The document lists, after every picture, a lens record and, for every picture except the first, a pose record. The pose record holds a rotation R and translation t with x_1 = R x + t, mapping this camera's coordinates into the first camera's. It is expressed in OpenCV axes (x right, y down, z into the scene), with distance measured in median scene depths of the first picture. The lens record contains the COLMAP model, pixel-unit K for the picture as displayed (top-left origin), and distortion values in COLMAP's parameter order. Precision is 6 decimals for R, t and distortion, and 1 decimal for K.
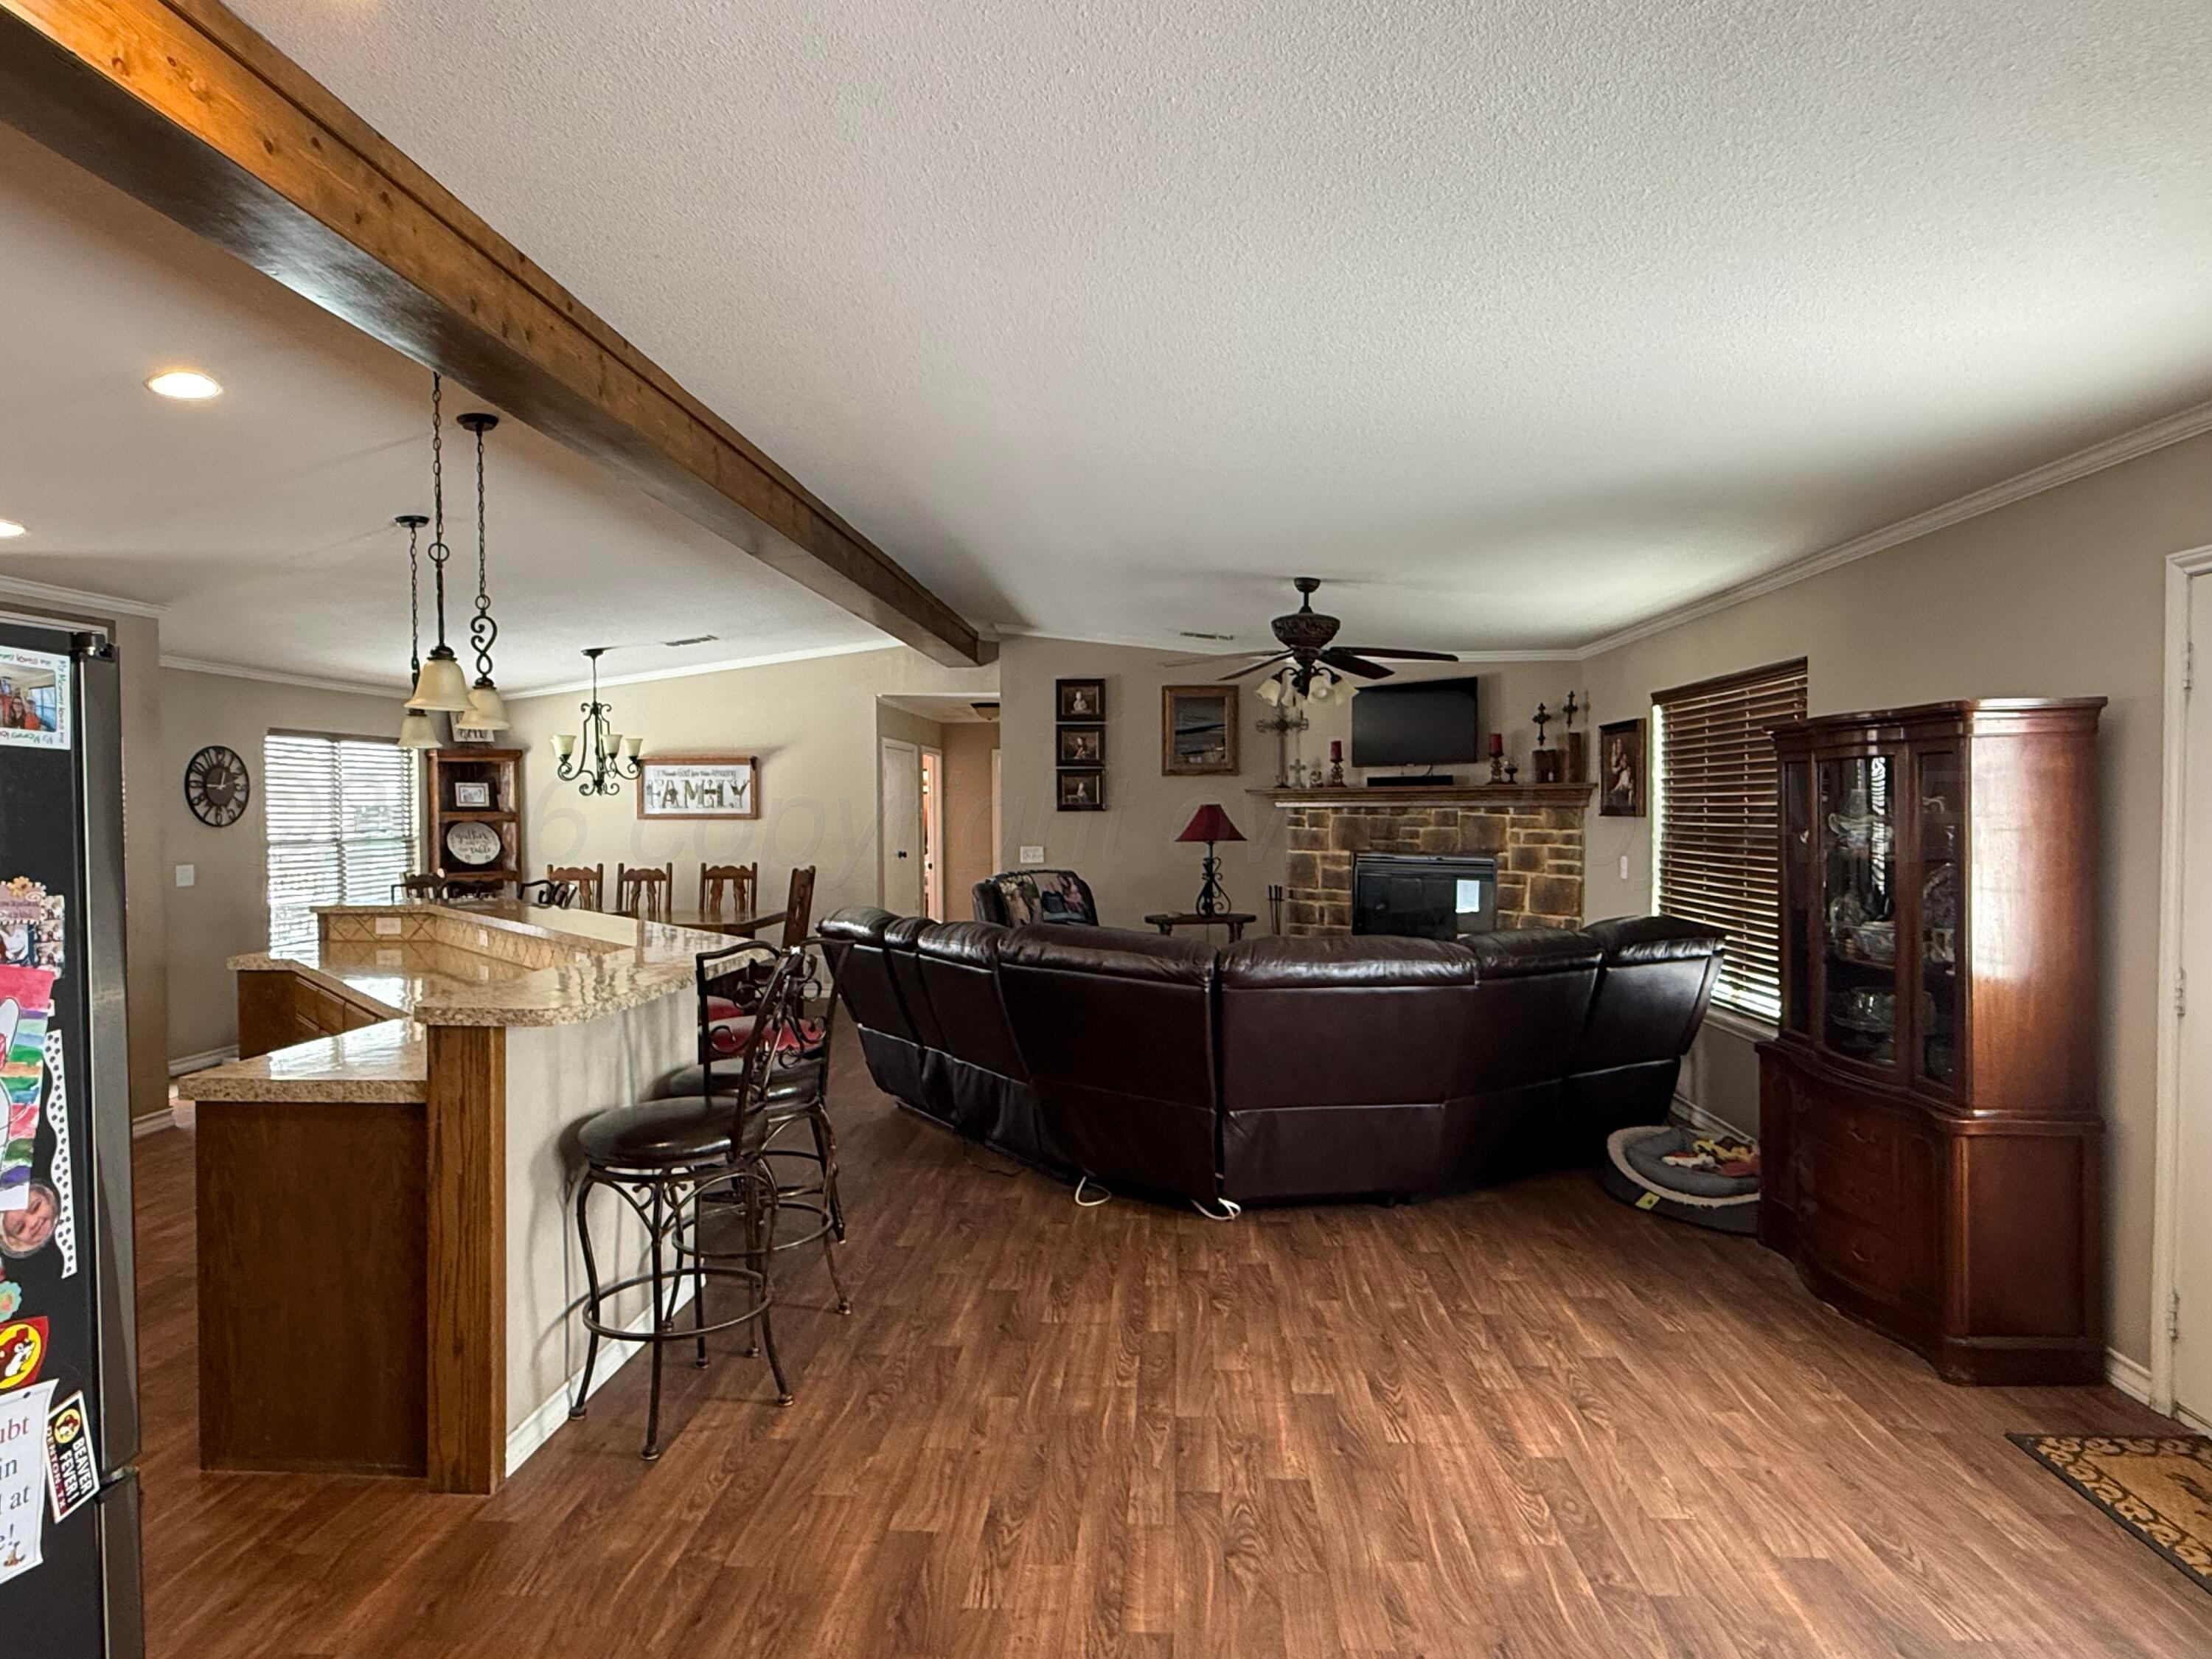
lens RADIAL K [[1267.1, 0, 1097.2], [0, 1267.1, 830.3], [0, 0, 1]] dist [-0.000002, 0.001124]
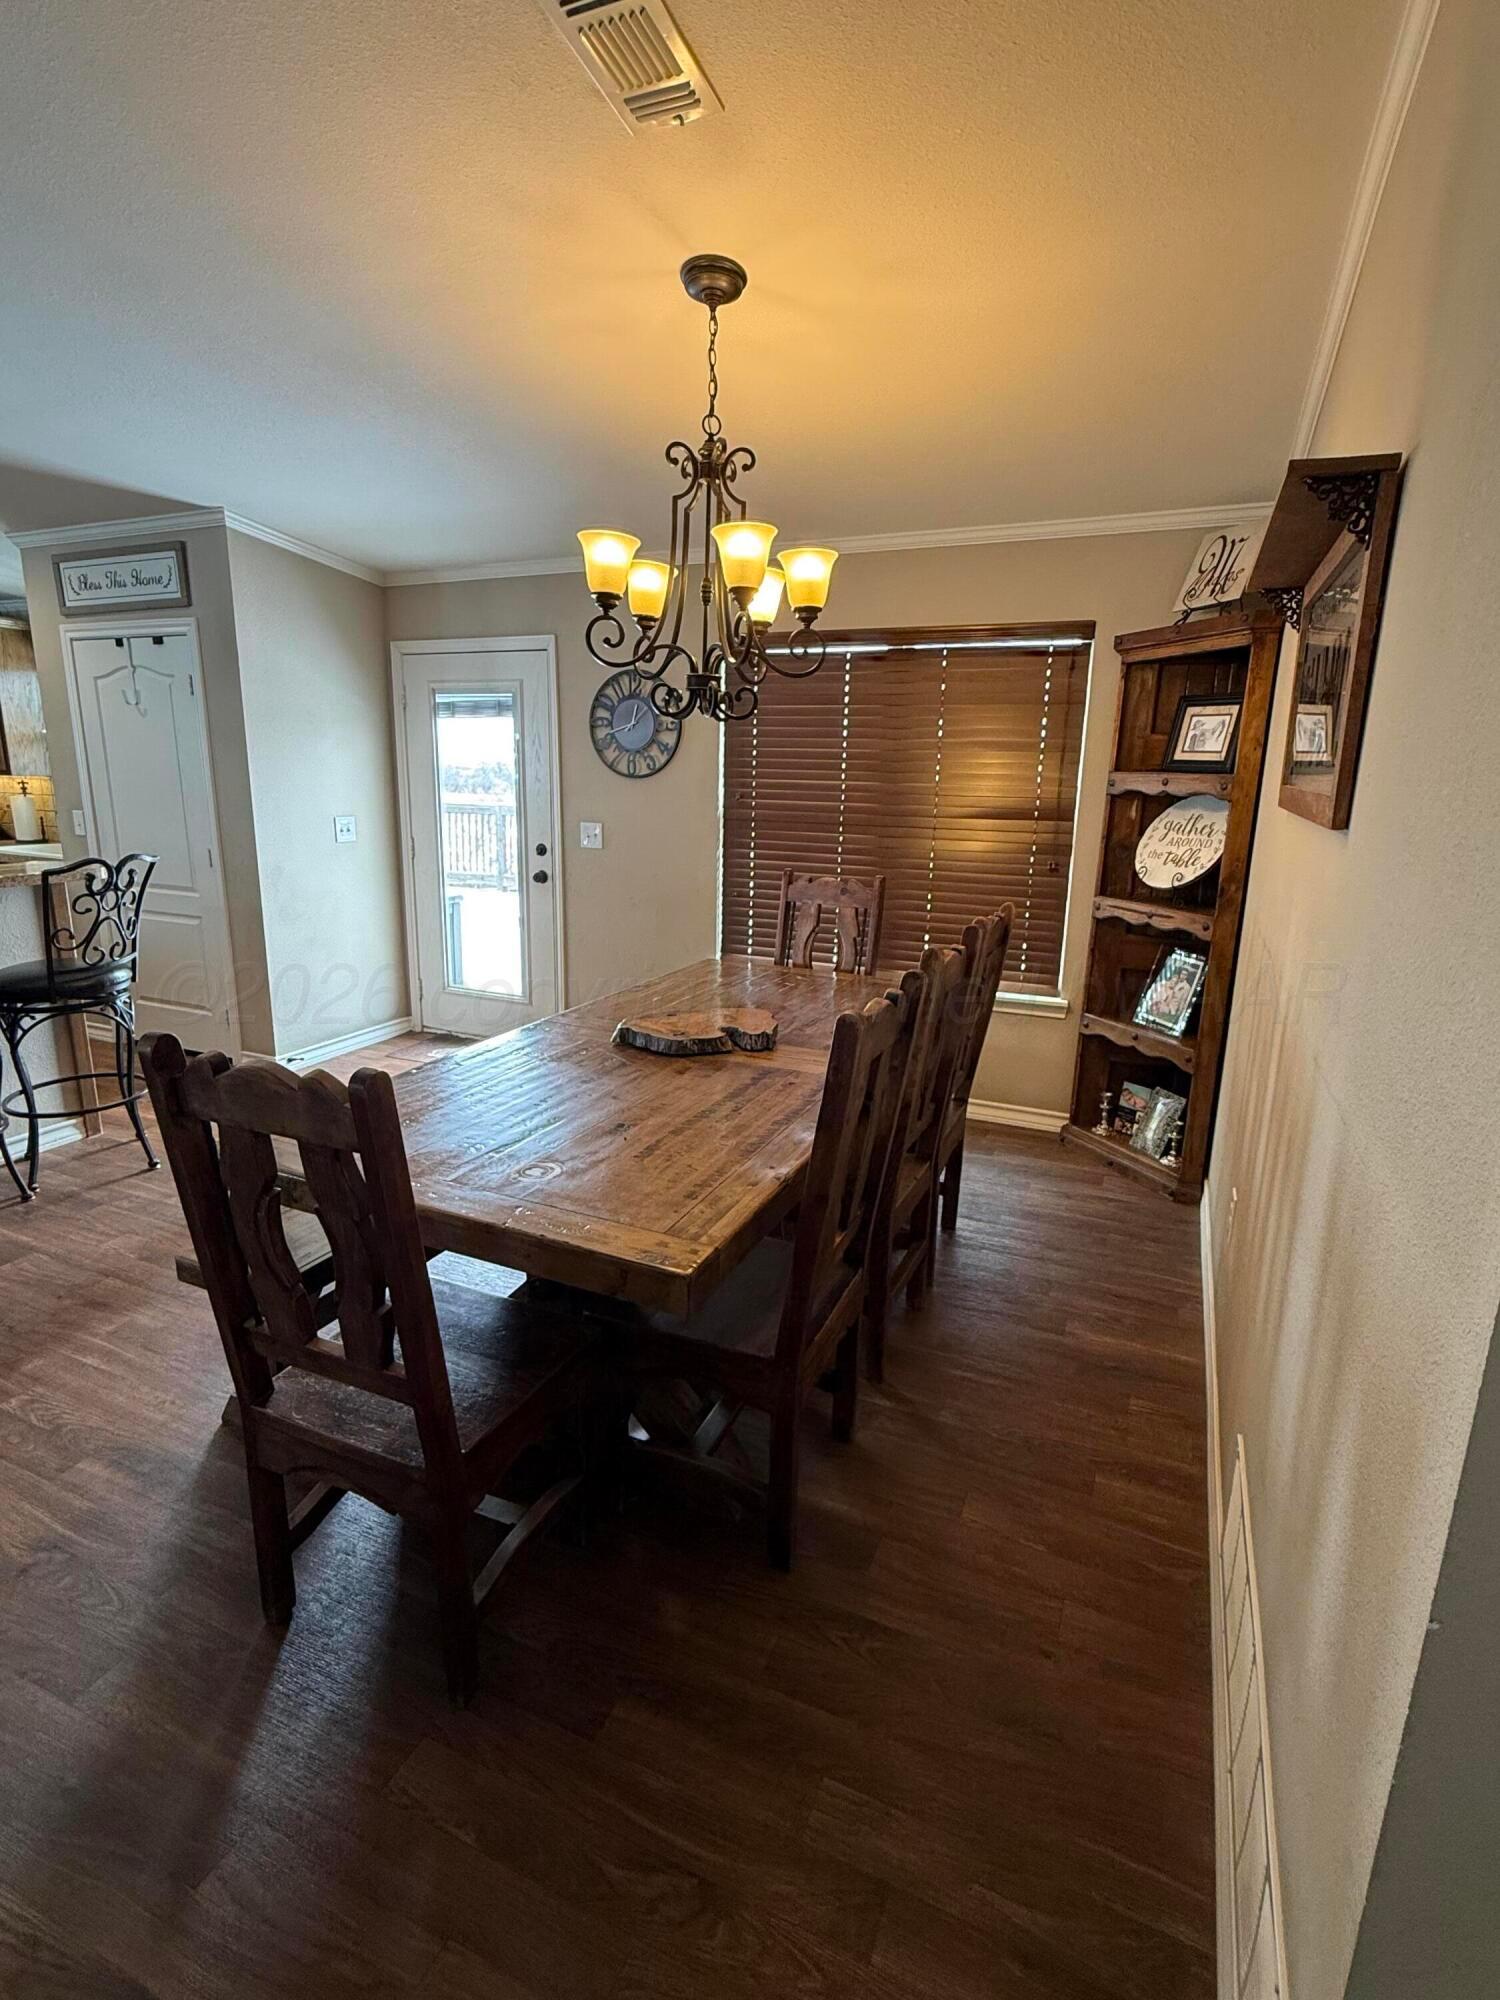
lens RADIAL K [[982.1, 0, 750.0], [0, 982.1, 1000.0], [0, 0, 1]] dist [0.006340, 0.000121]
pose [[-0.345956, 0.220025, -0.912087, -0.128297], [-0.034682, 0.968451, 0.246777, -0.021758], [0.937610, 0.117007, -0.327411, 1.248742]]
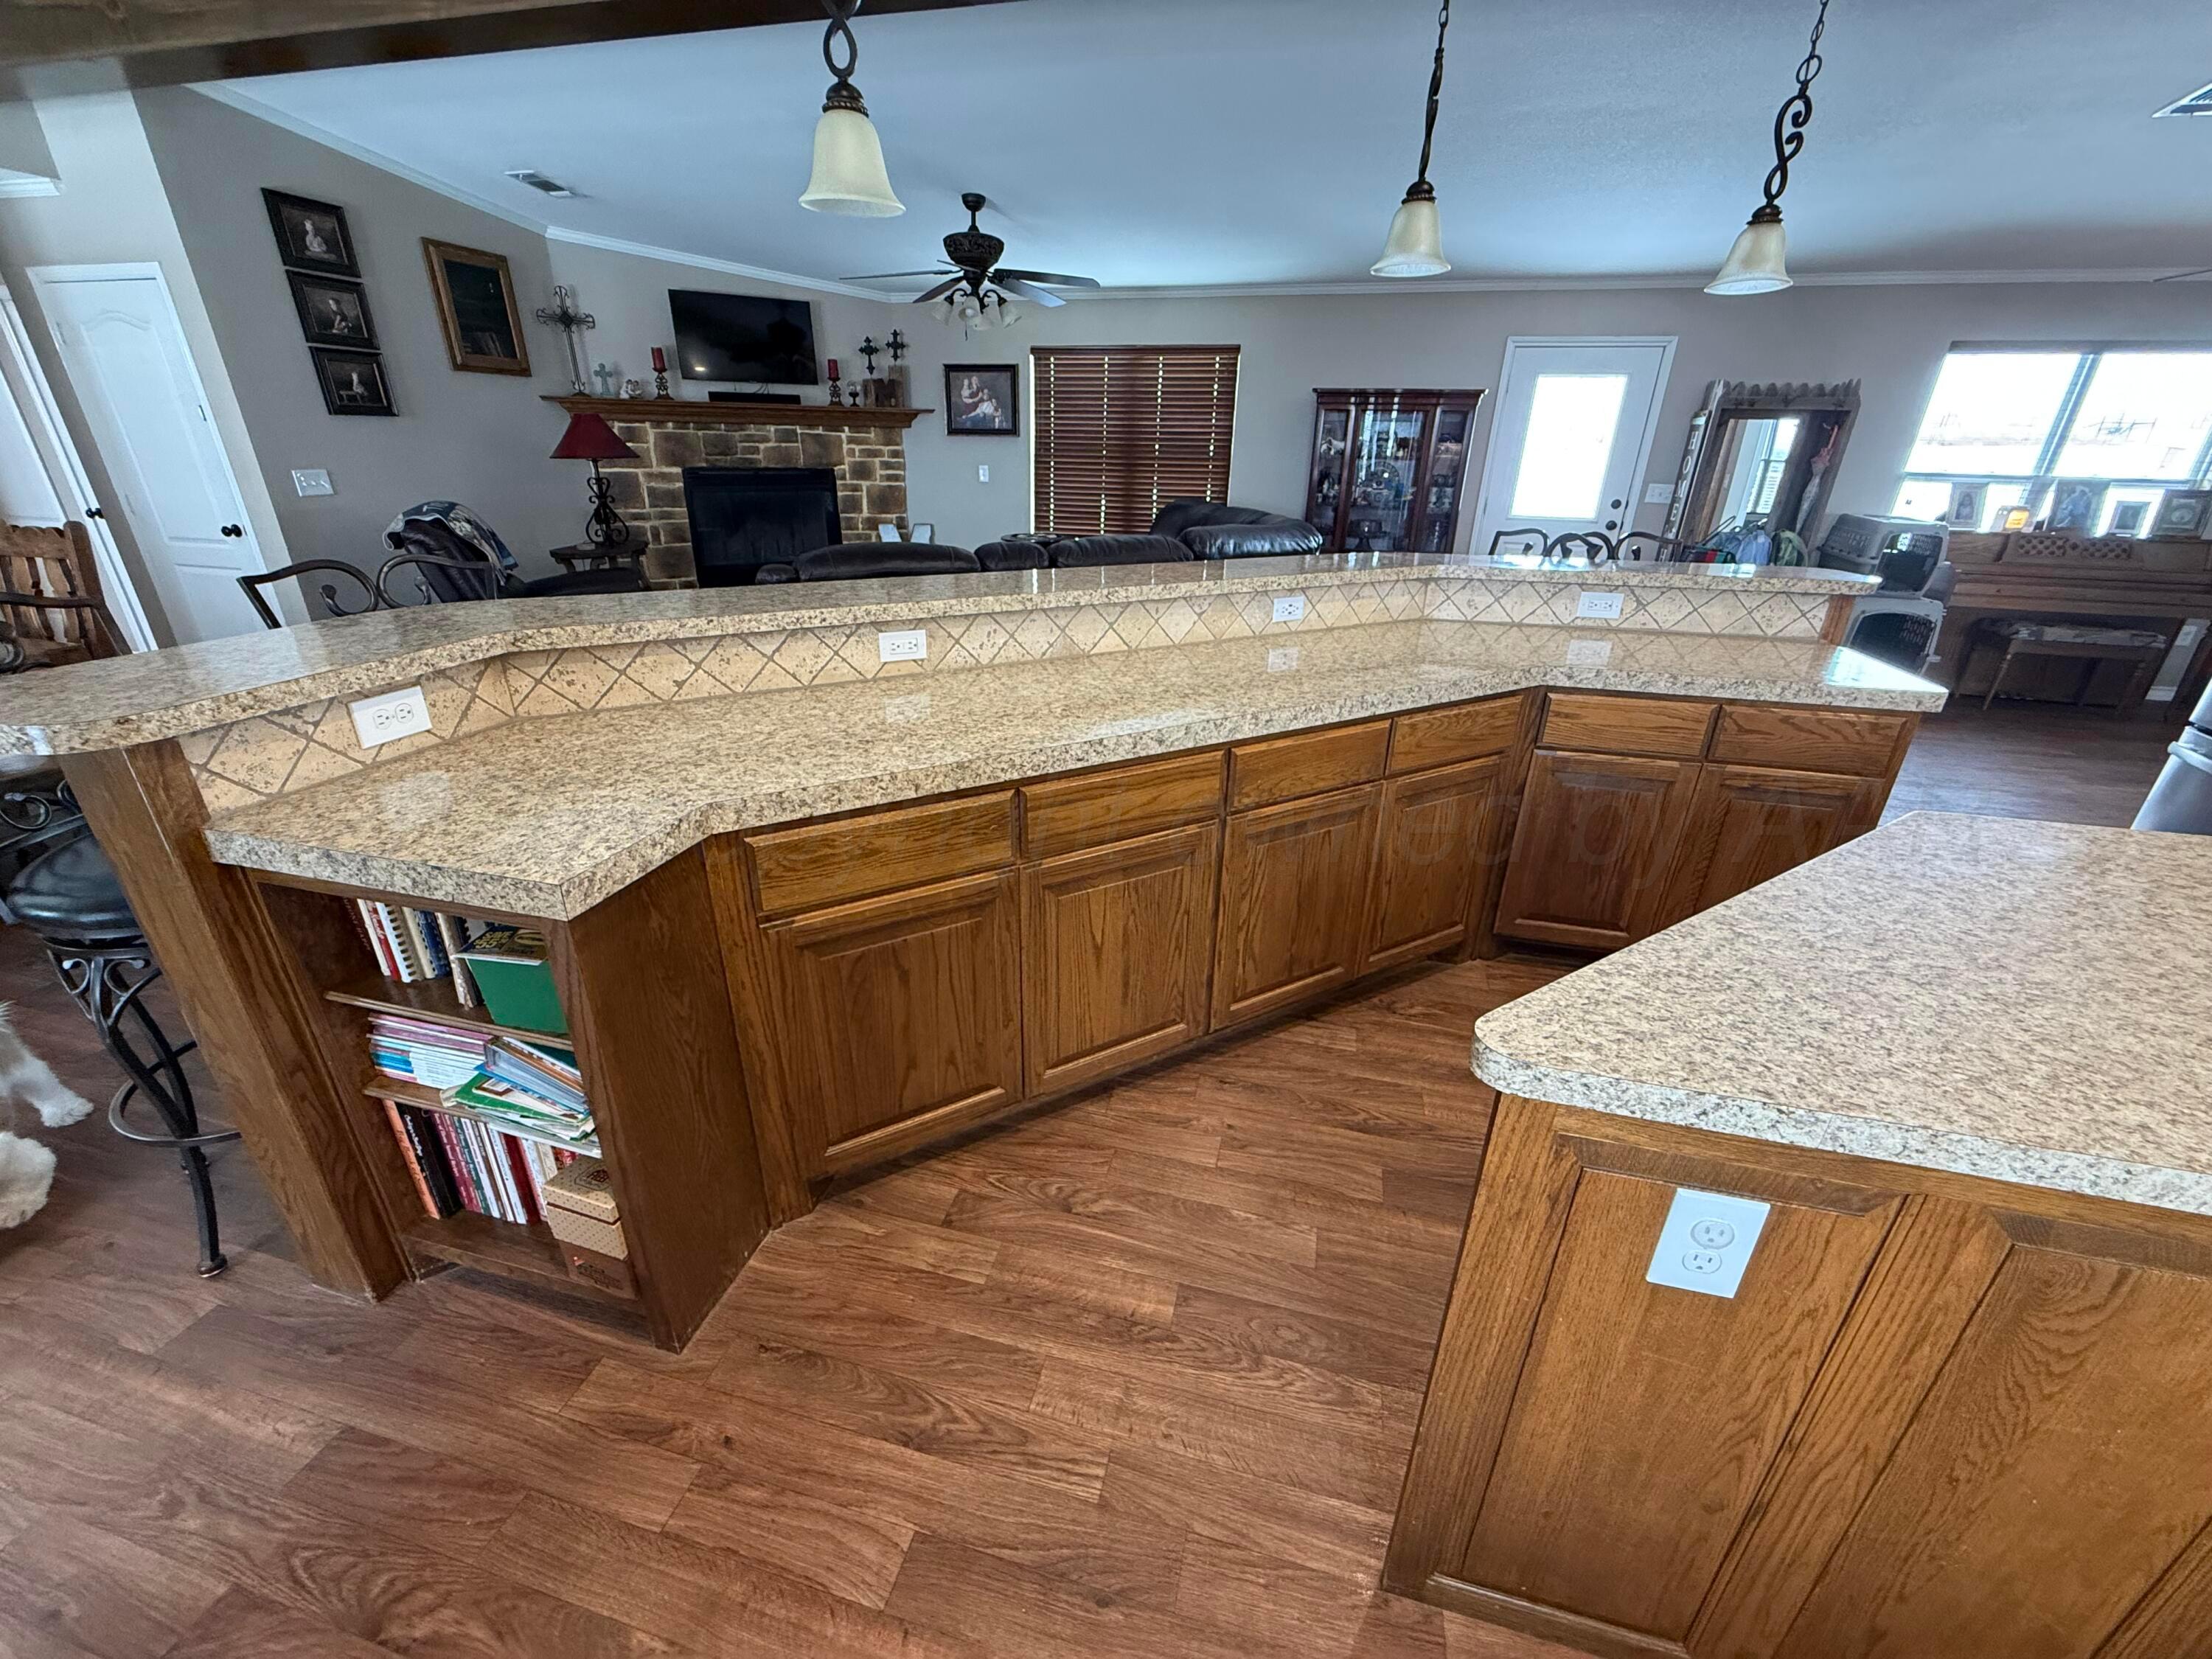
lens RADIAL K [[879.1, 0, 1099.7], [0, 879.1, 830.4], [0, 0, 1]] dist [0.001132, -0.000487]
pose [[0.188791, -0.388764, 0.901788, -0.573048], [-0.000105, 0.918293, 0.395901, 0.004421], [-0.982017, -0.074837, 0.173325, 0.570135]]
